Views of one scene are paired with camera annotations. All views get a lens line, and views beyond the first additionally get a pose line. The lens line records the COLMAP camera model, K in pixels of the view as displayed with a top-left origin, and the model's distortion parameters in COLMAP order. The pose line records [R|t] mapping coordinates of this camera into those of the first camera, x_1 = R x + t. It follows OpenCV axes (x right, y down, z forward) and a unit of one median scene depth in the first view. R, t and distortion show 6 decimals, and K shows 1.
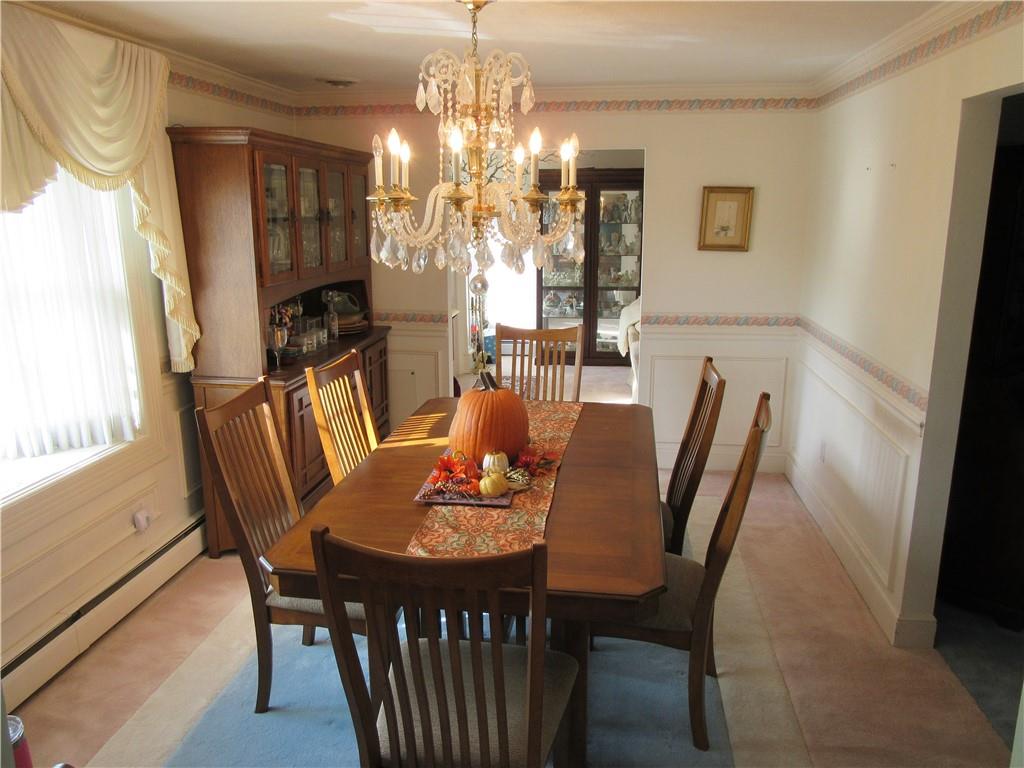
lens RADIAL K [[770.9, 0, 512.0], [0, 770.9, 384.0], [0, 0, 1]] dist [0.003802, -0.003555]
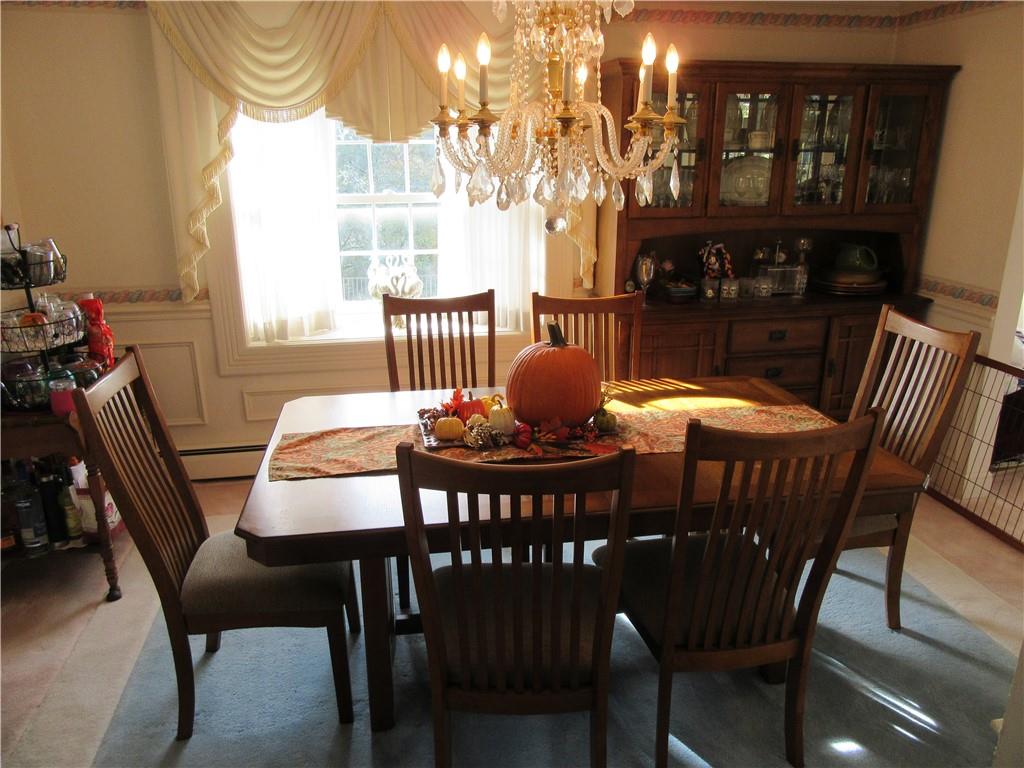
lens RADIAL K [[770.9, 0, 512.0], [0, 770.9, 384.0], [0, 0, 1]] dist [0.003802, -0.003555]
pose [[0.328845, 0.282022, -0.901290, 0.418785], [-0.213184, 0.951903, 0.220077, -0.074449], [0.920007, 0.119770, 0.373151, 0.340219]]
